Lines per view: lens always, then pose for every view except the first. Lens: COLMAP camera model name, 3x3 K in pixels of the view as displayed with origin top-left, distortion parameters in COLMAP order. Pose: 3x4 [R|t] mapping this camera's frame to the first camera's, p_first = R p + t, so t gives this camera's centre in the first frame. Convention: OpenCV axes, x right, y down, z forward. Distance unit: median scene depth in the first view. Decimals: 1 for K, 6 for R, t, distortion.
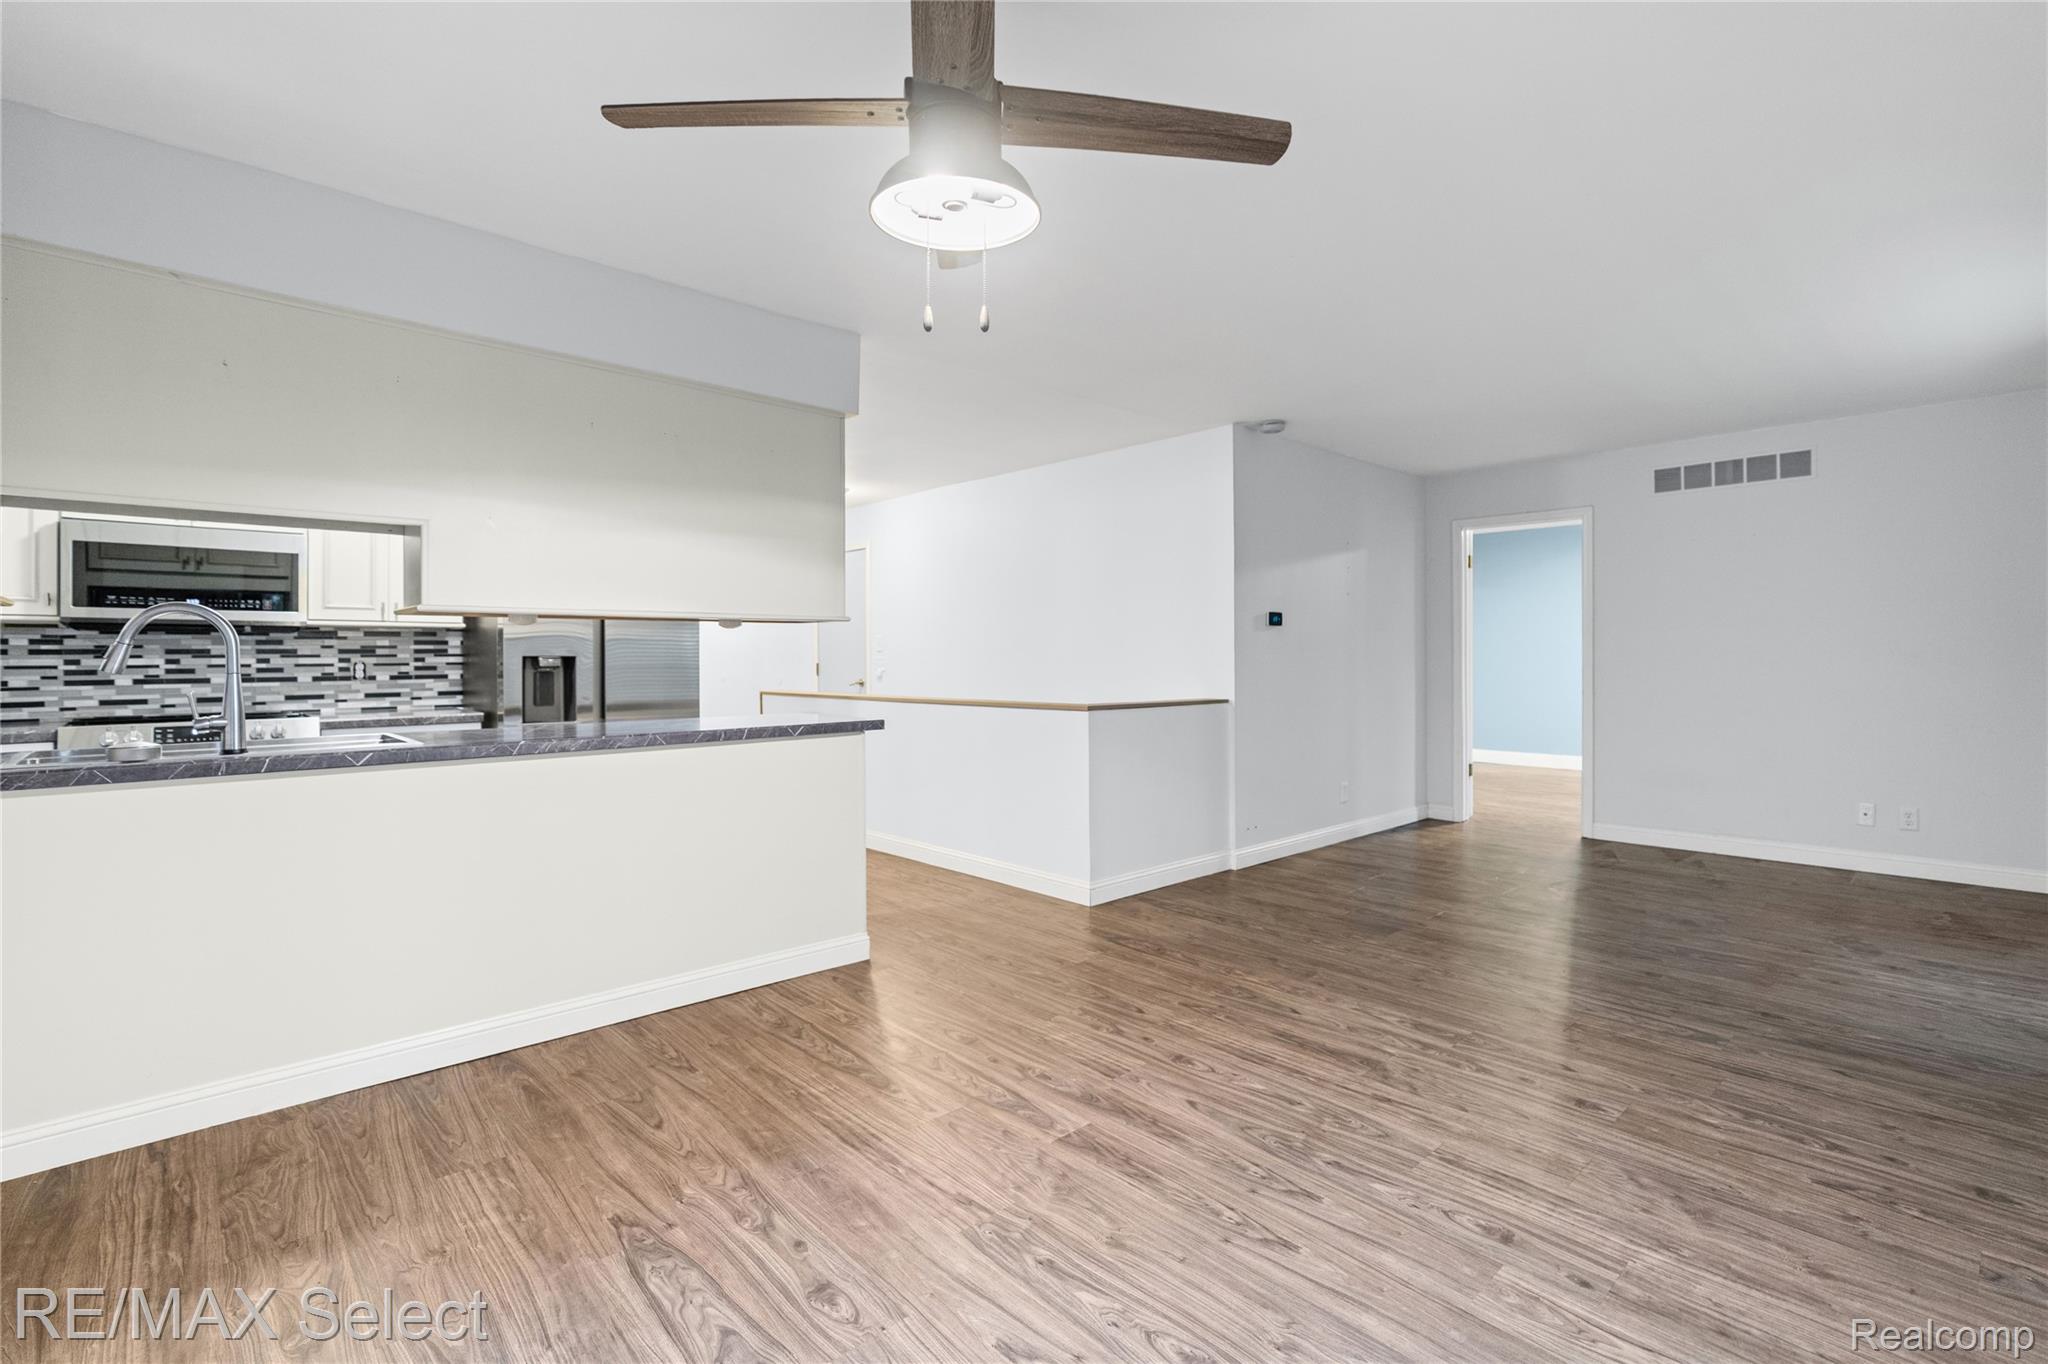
lens RADIAL K [[924.0, 0, 1045.1], [0, 924.0, 655.5], [0, 0, 1]] dist [-0.003937, 0.000812]
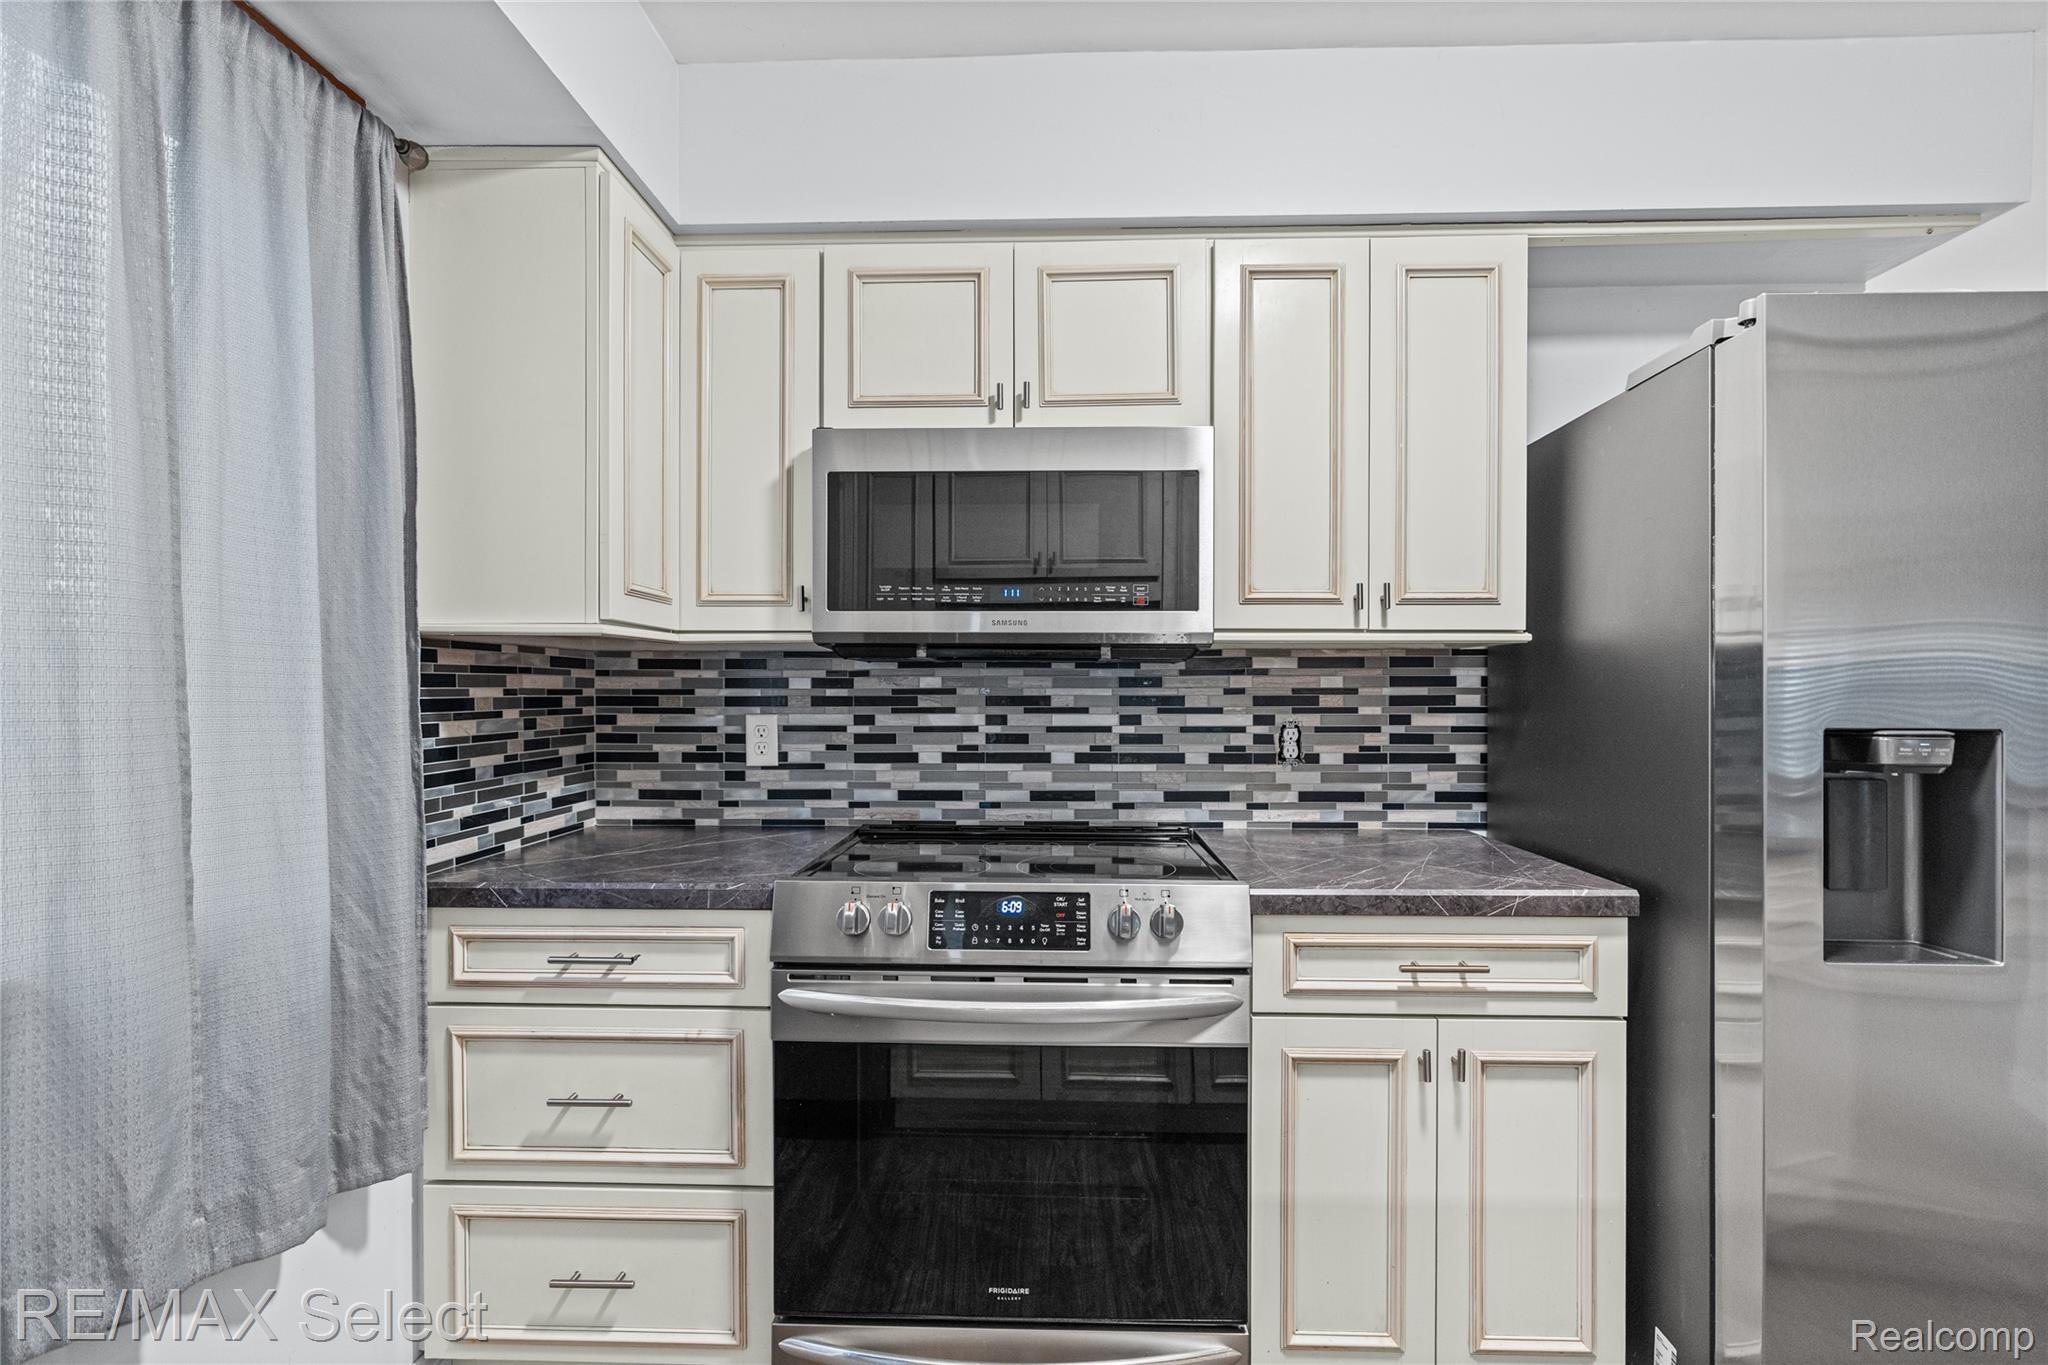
lens RADIAL K [[938.4, 0, 1034.9], [0, 938.4, 695.1], [0, 0, 1]] dist [-0.018877, 0.000210]
pose [[0.704079, 0.007701, -0.710080, -0.585902], [-0.003255, 0.999966, 0.007618, -0.012261], [0.710114, -0.003052, 0.704080, 0.677545]]
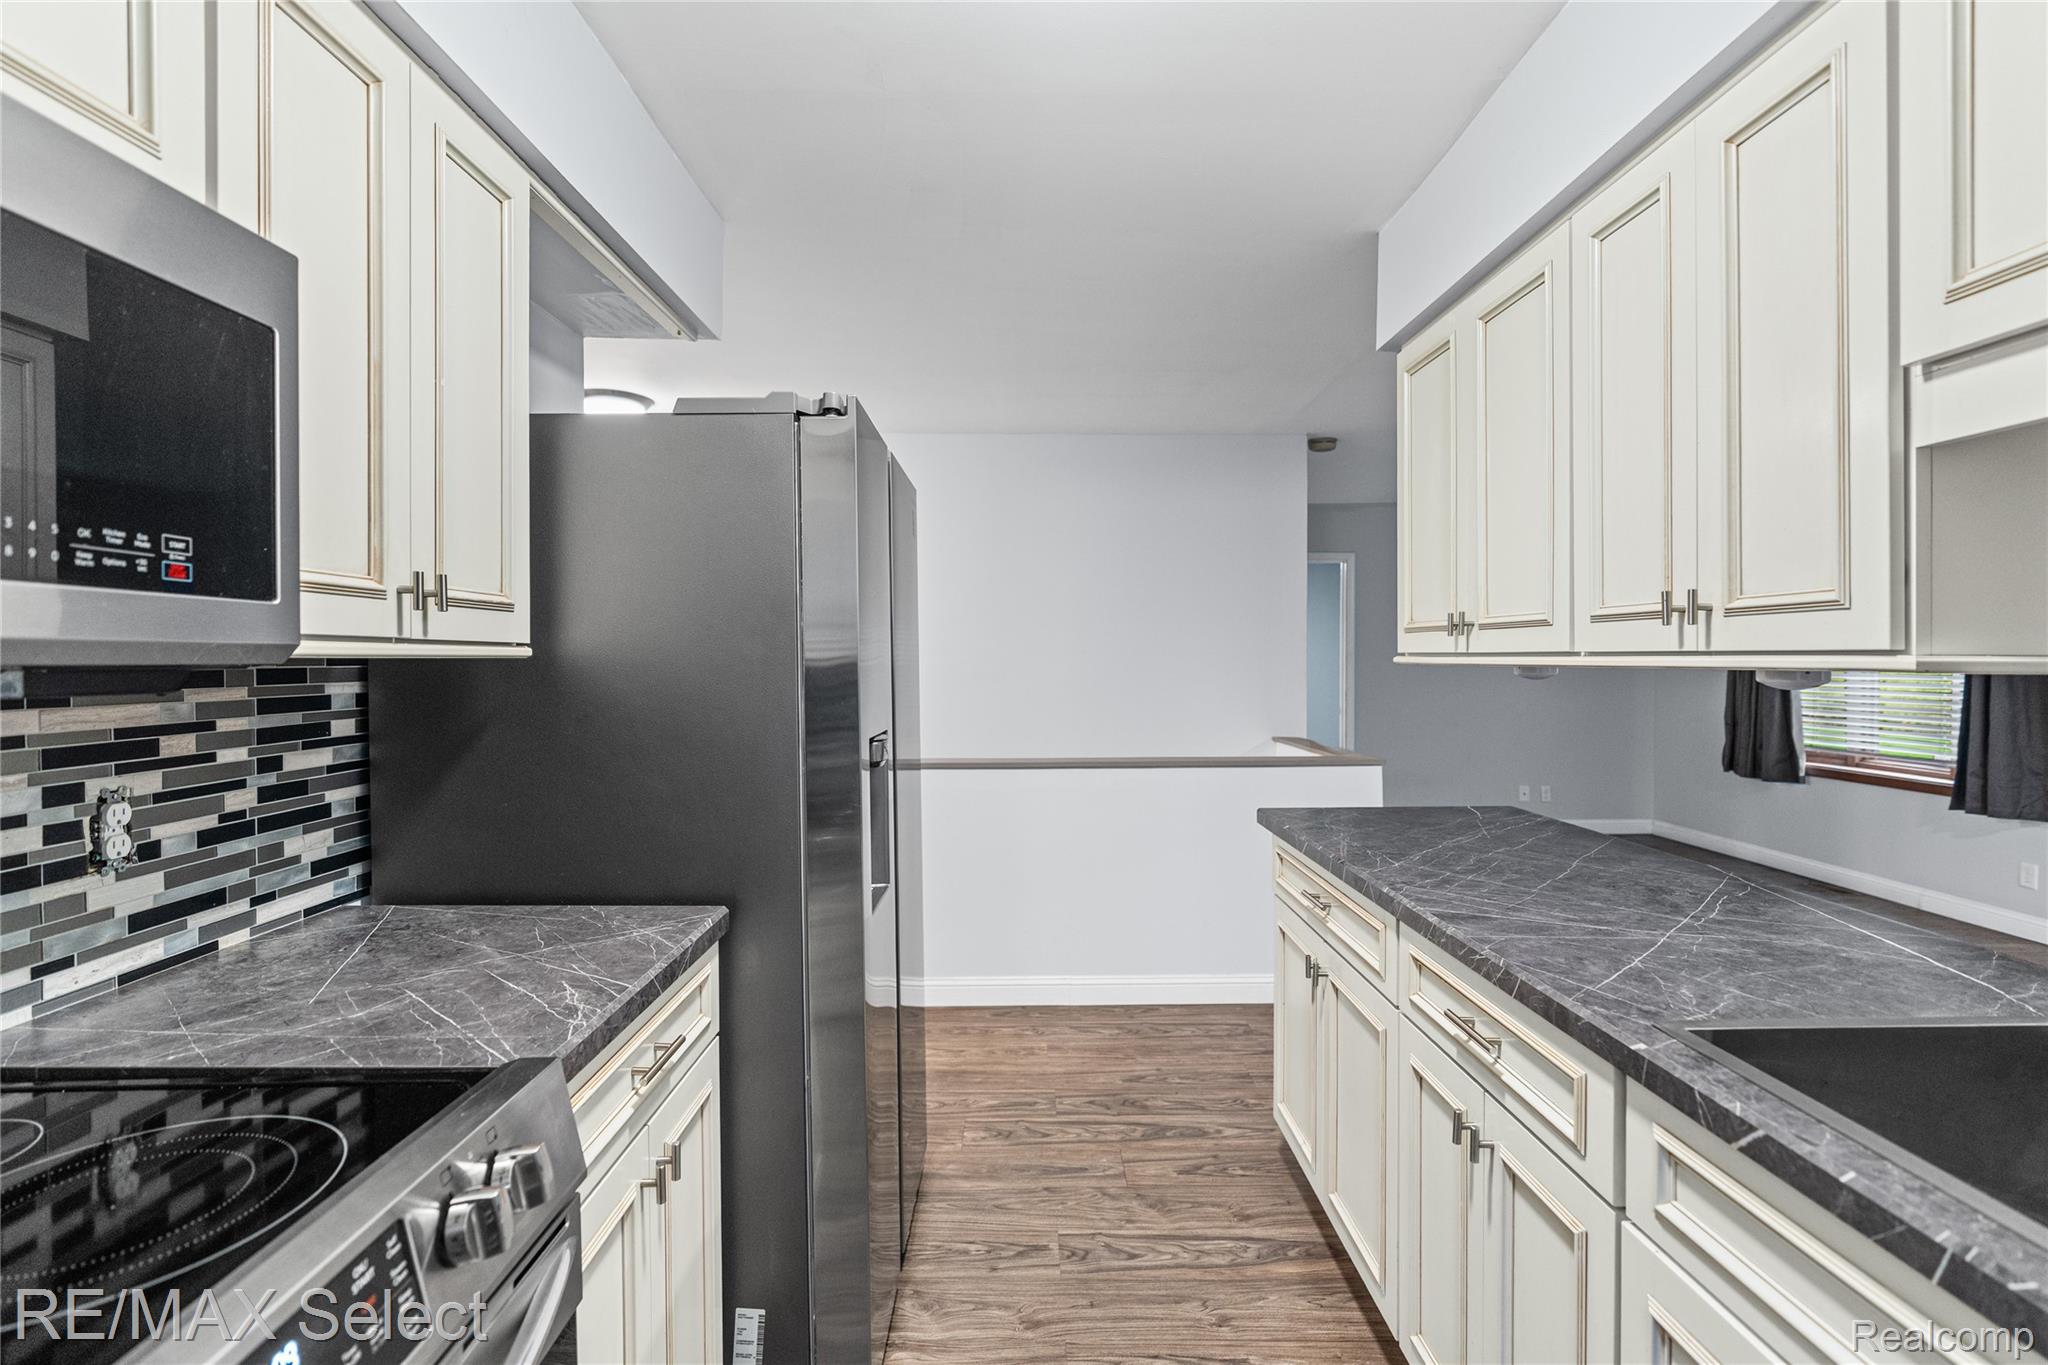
lens RADIAL K [[959.7, 0, 1022.5], [0, 959.7, 662.3], [0, 0, 1]] dist [-0.011208, 0.005111]
pose [[0.672901, 0.001736, 0.739731, -0.901914], [-0.005007, 0.999985, 0.002208, -0.035948], [-0.739716, -0.005189, 0.672899, 0.754566]]
